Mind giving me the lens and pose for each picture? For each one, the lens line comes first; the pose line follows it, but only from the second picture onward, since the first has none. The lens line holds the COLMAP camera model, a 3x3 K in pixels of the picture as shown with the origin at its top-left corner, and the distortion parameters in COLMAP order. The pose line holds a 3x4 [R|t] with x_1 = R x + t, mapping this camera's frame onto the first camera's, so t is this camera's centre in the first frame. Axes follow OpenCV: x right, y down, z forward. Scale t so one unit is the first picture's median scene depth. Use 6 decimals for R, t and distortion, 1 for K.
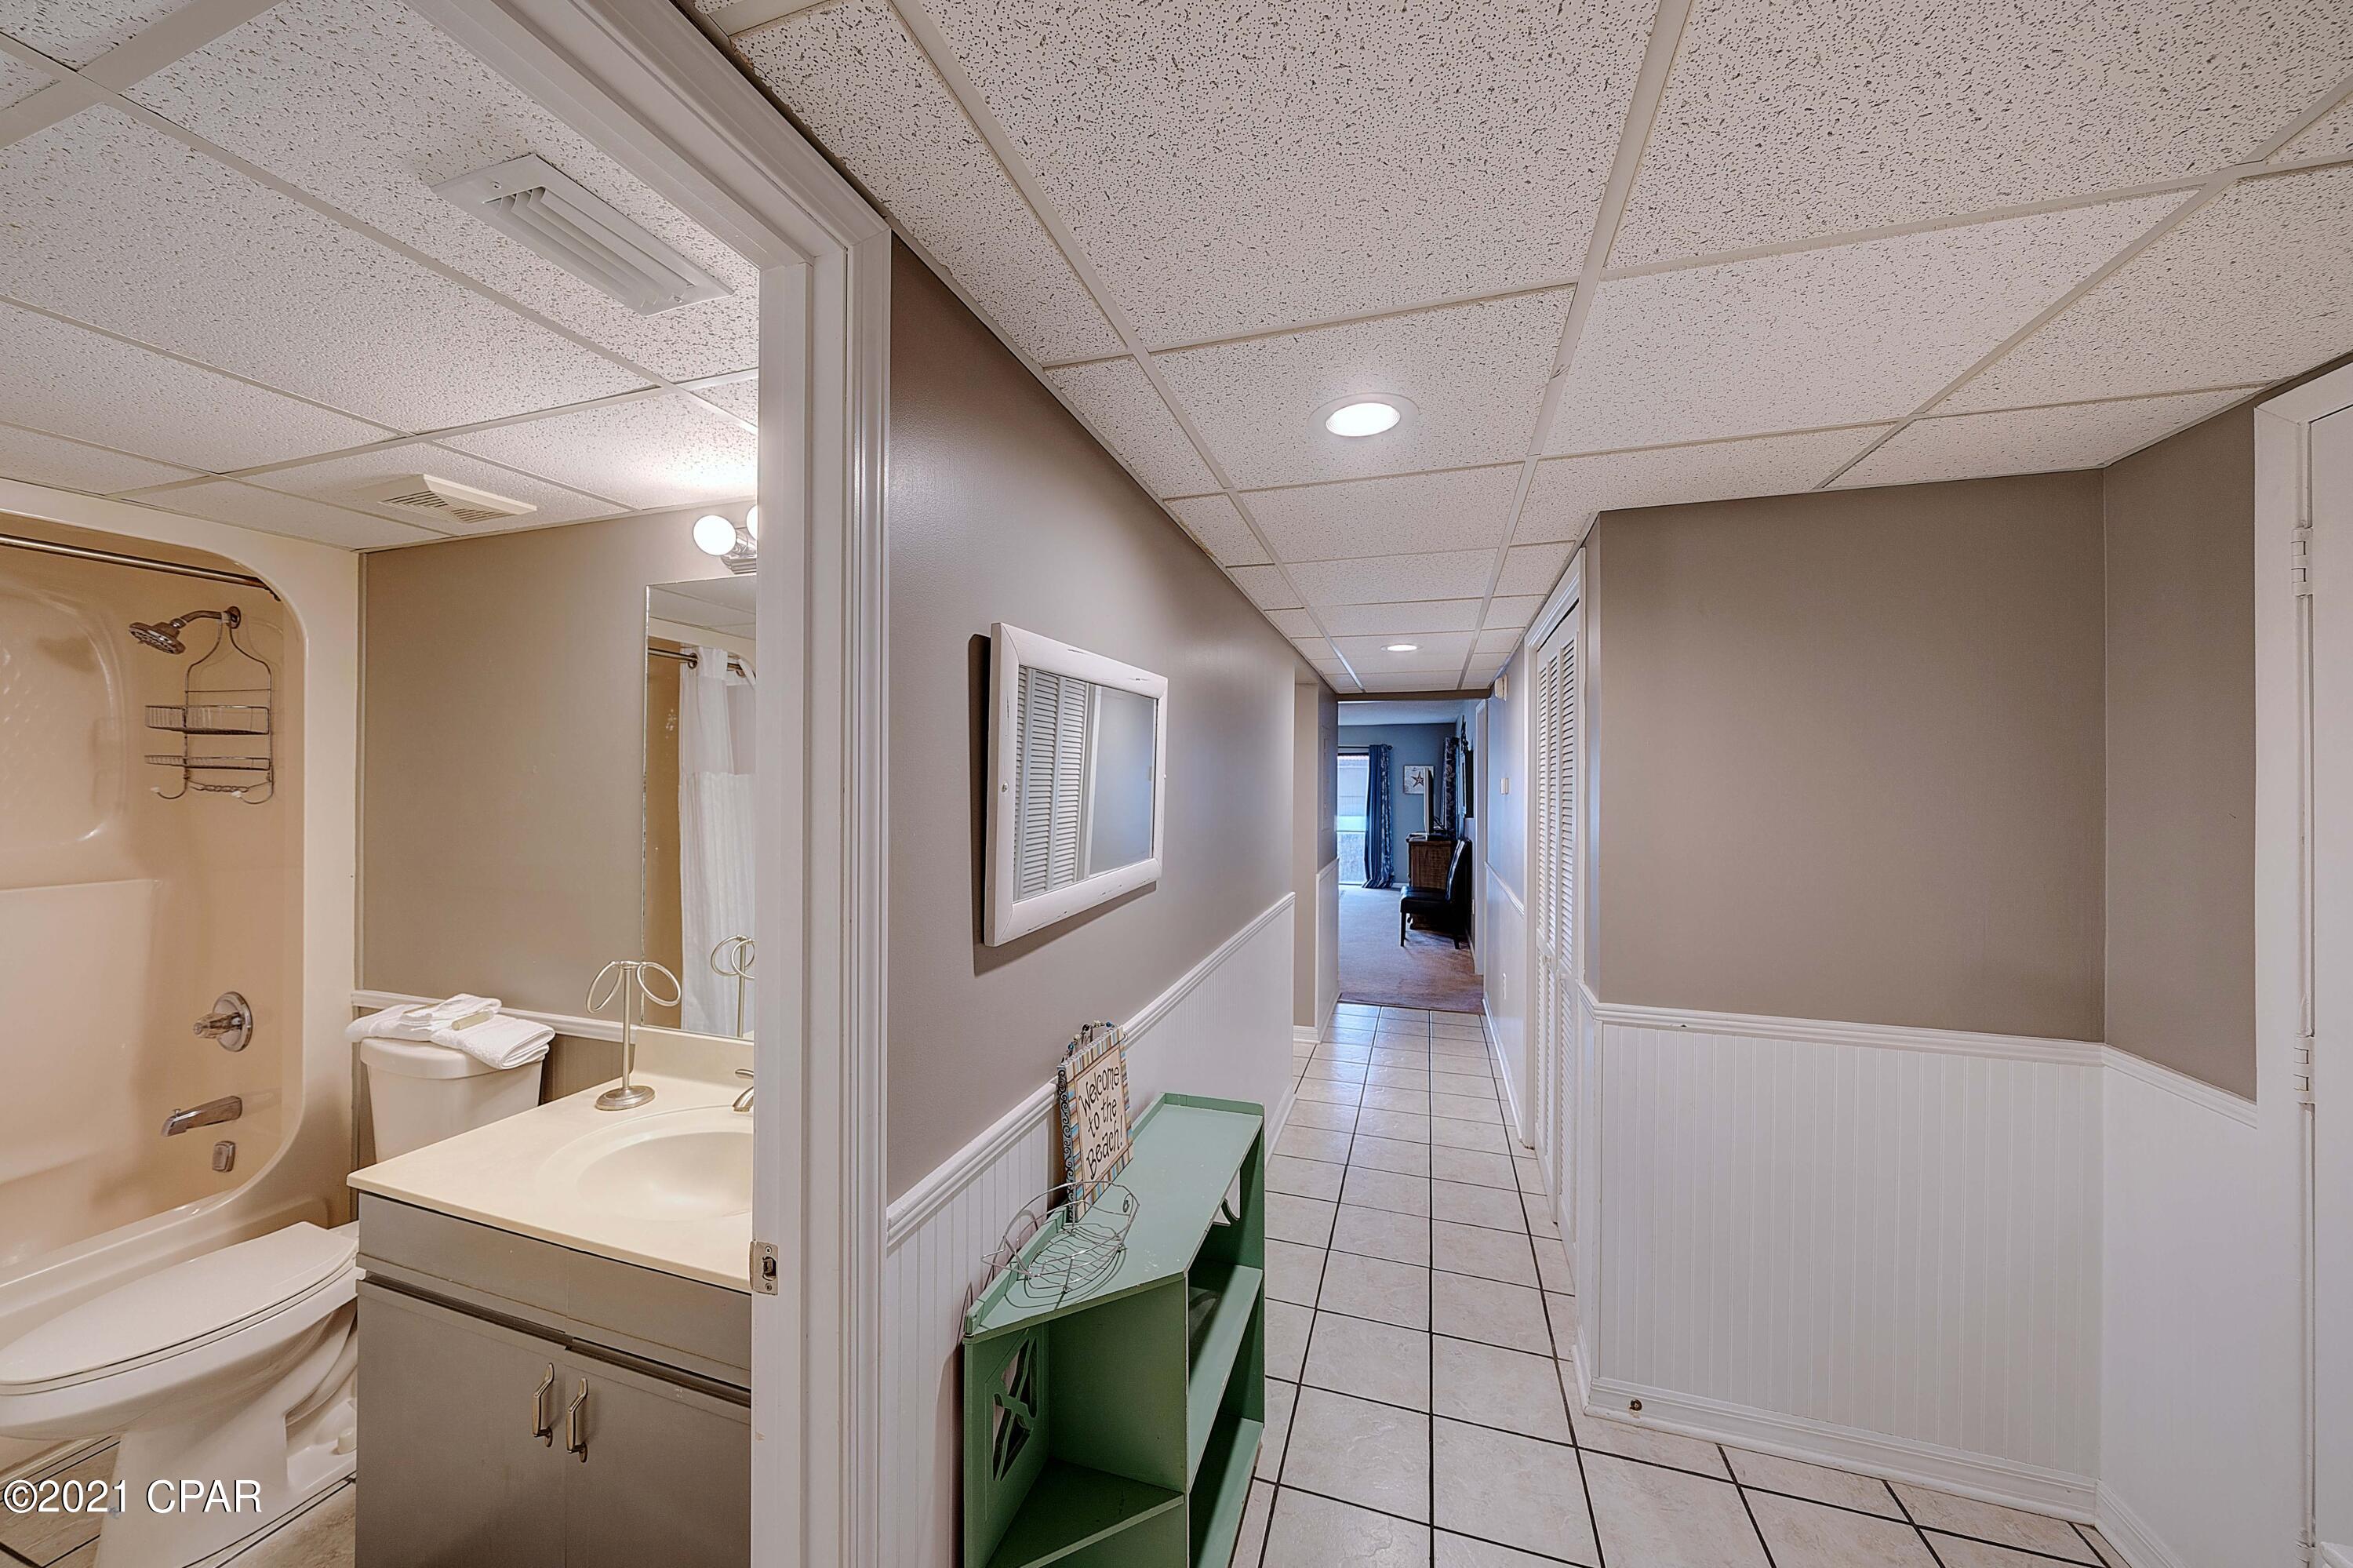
lens RADIAL K [[827.2, 0, 1142.7], [0, 827.2, 778.6], [0, 0, 1]] dist [-0.000290, 0.000076]
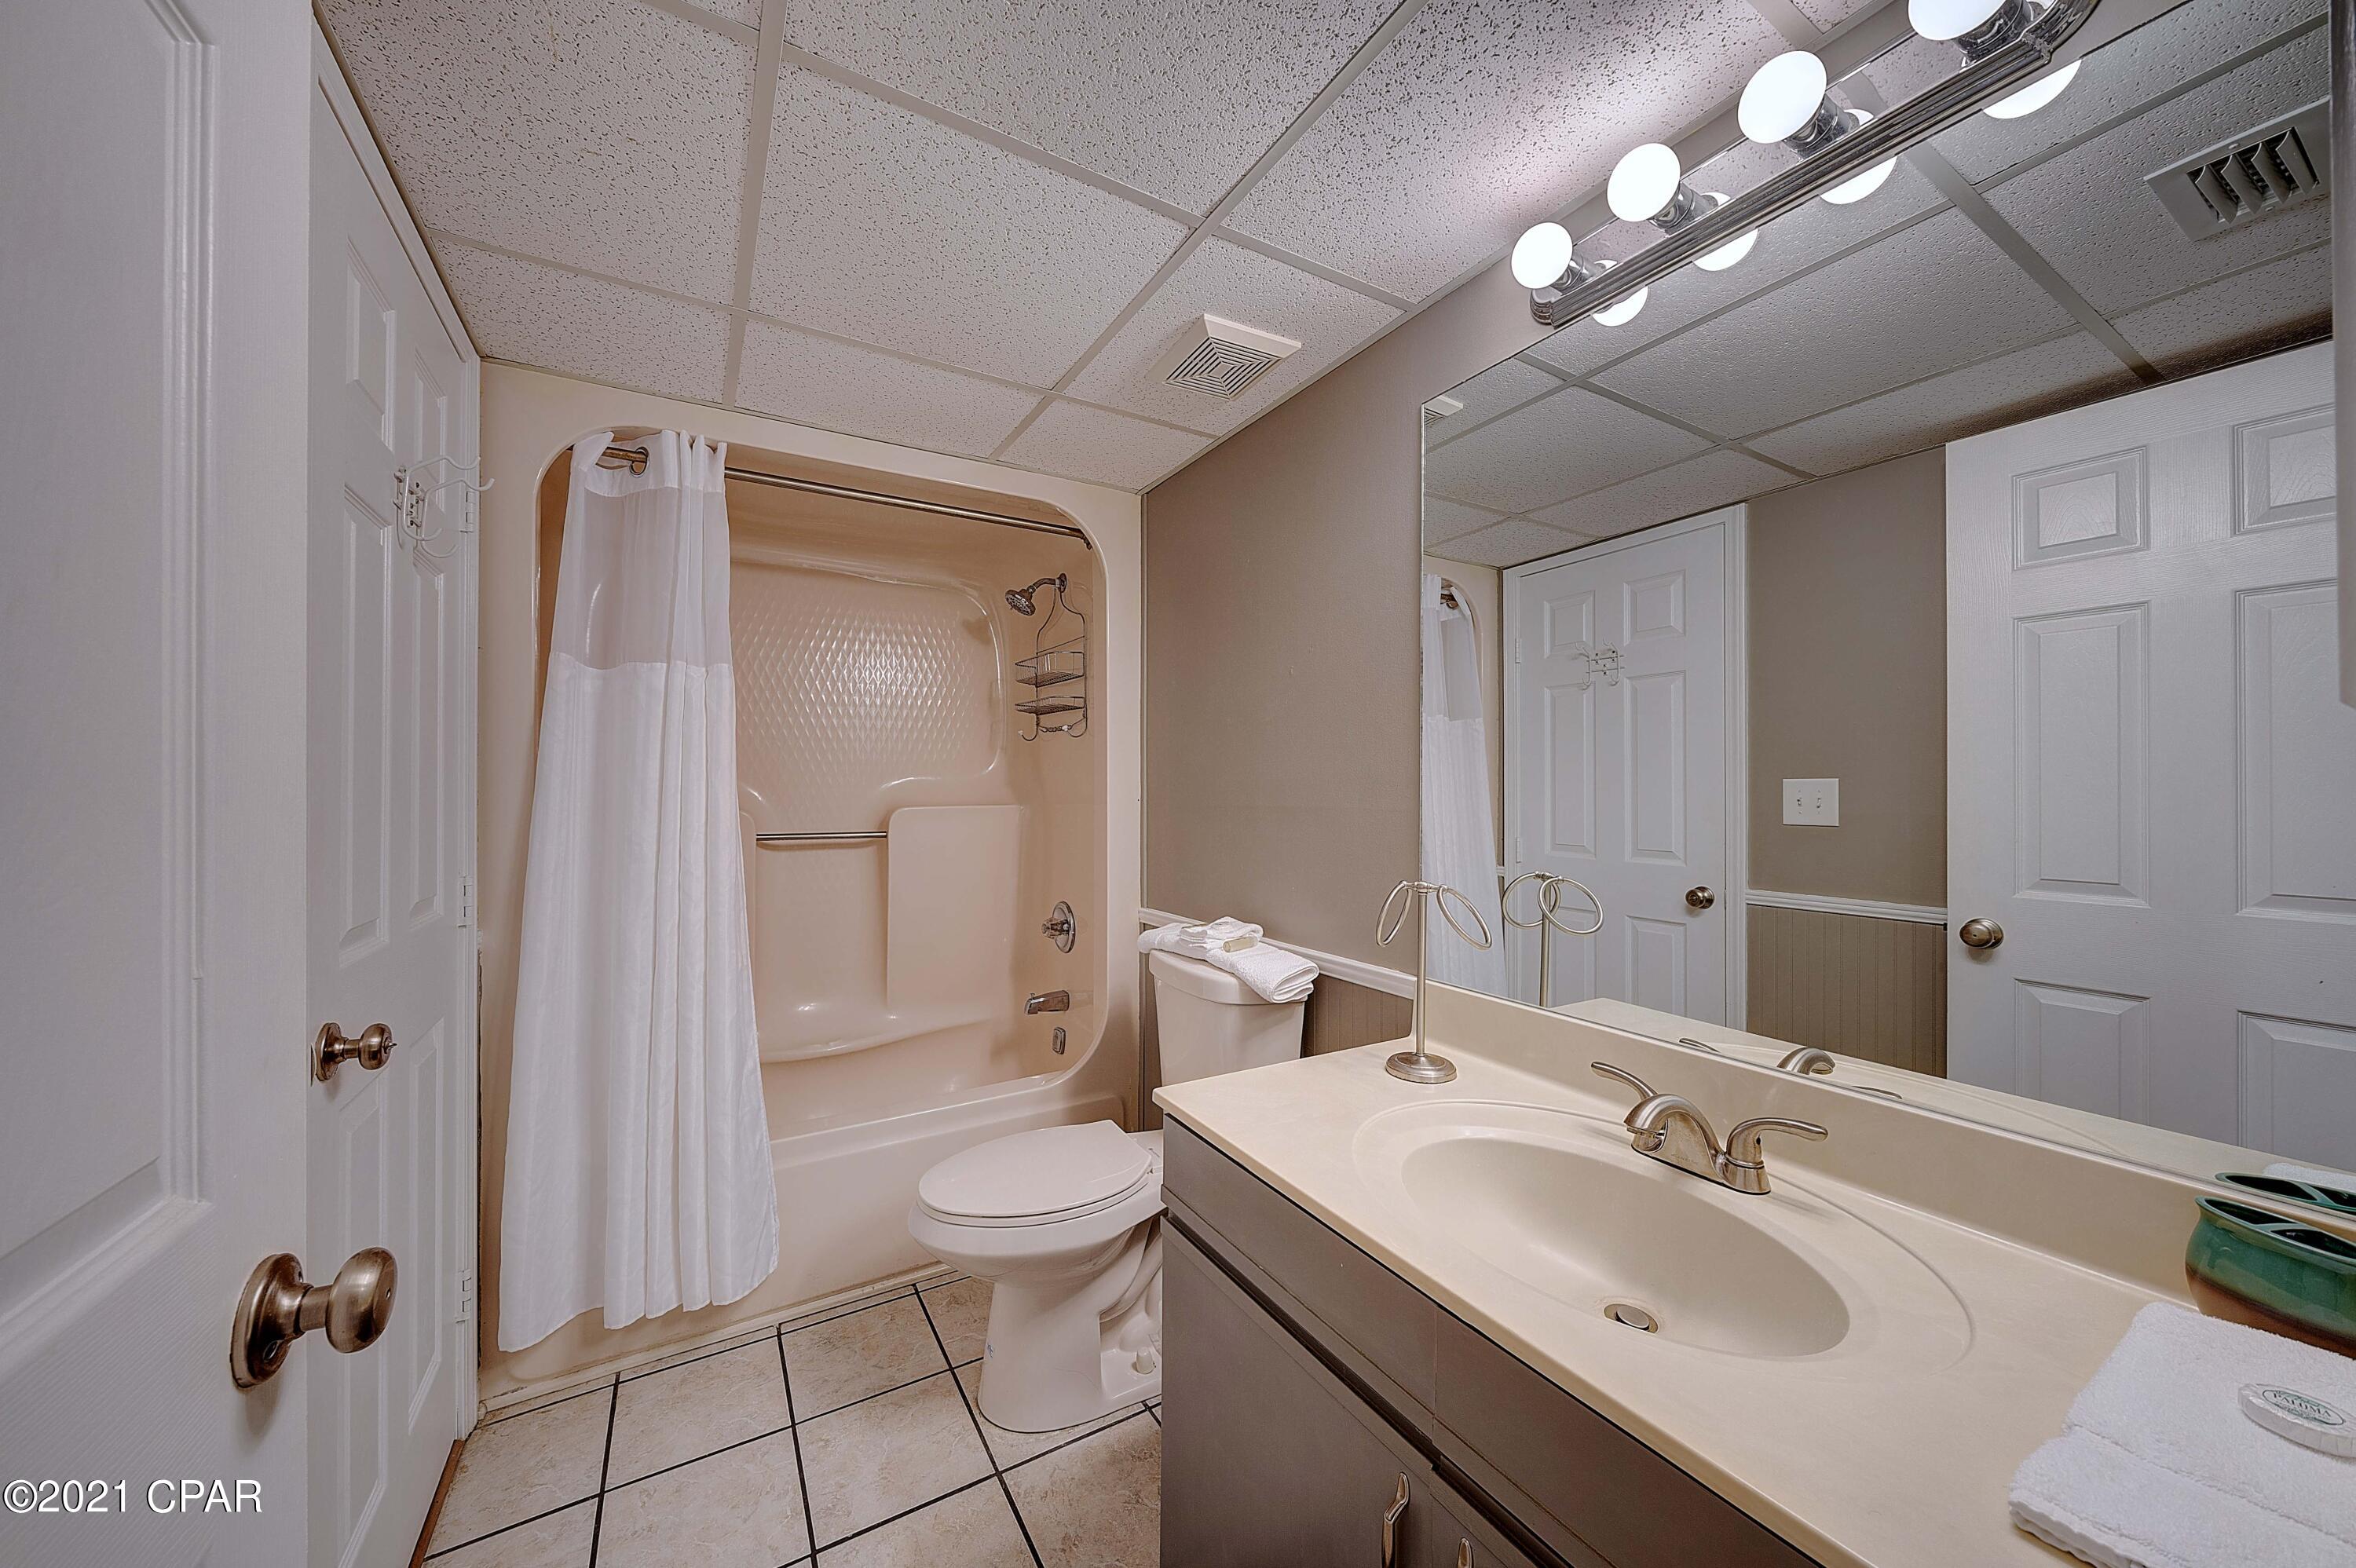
lens RADIAL K [[822.8, 0, 1162.0], [0, 822.8, 764.7], [0, 0, 1]] dist [-0.001465, -0.000154]
pose [[0.754478, -0.021202, -0.655983, -0.267977], [0.006290, 0.999666, -0.025076, 0.113301], [0.656296, 0.014793, 0.754359, 0.248074]]
